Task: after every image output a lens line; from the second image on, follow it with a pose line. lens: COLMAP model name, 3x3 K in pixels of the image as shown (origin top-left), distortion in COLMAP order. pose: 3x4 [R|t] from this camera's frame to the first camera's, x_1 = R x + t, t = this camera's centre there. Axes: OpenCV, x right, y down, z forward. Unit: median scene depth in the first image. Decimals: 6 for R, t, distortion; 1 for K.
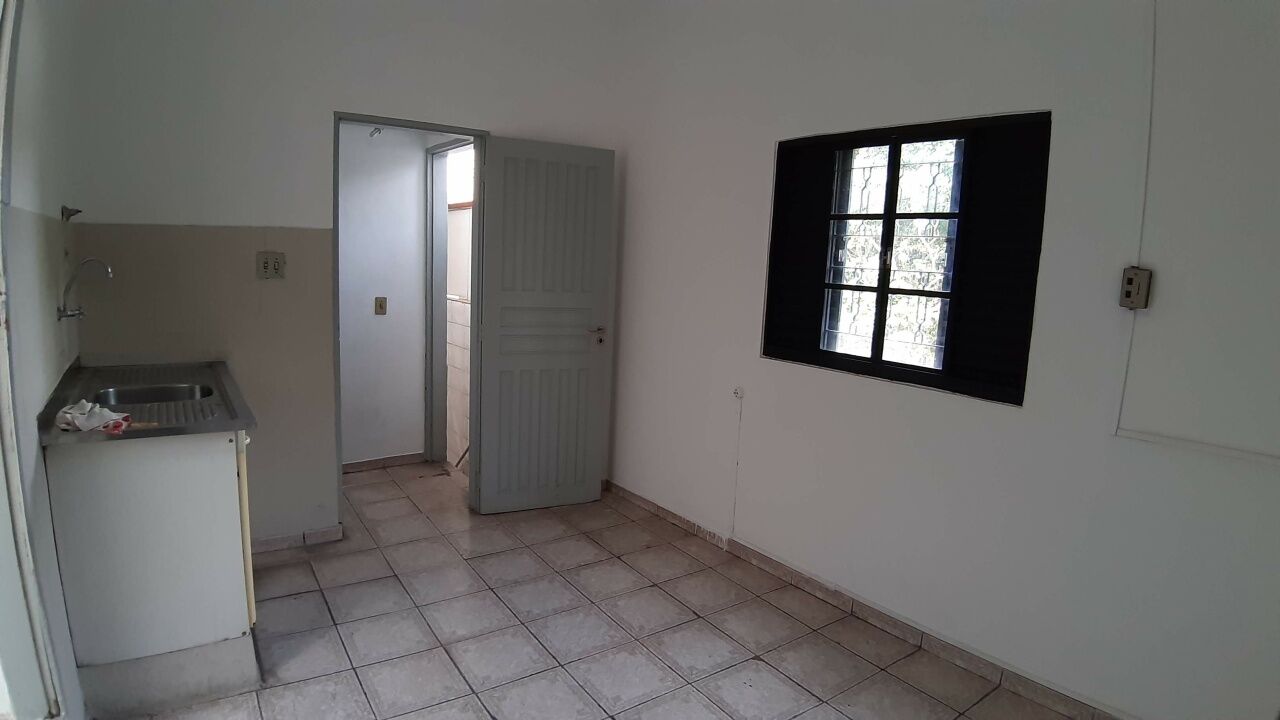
lens RADIAL K [[677.9, 0, 640.0], [0, 677.9, 360.0], [0, 0, 1]] dist [-0.102053, -0.000890]
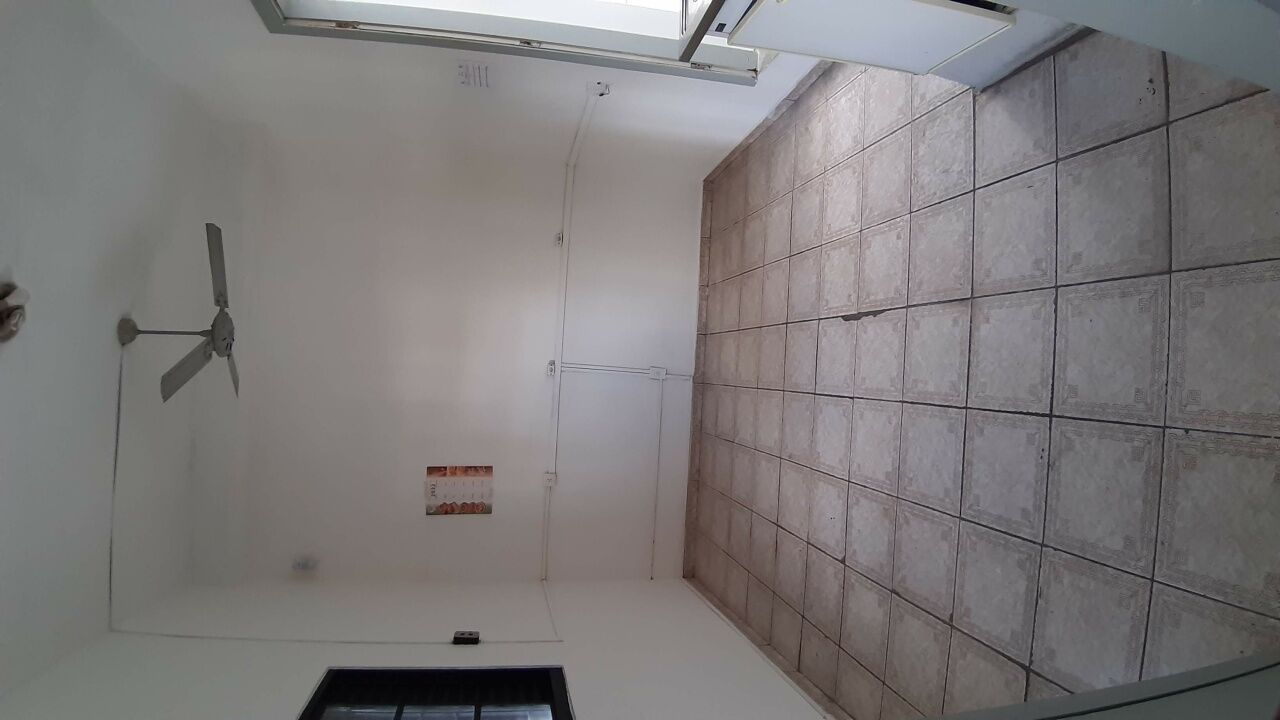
lens RADIAL K [[677.9, 0, 640.0], [0, 677.9, 360.0], [0, 0, 1]] dist [-0.102053, -0.000890]
pose [[-0.194488, 0.823566, 0.532836, -0.602767], [0.935377, -0.007858, 0.353564, -0.228875], [0.295370, 0.567167, -0.768817, 1.582192]]
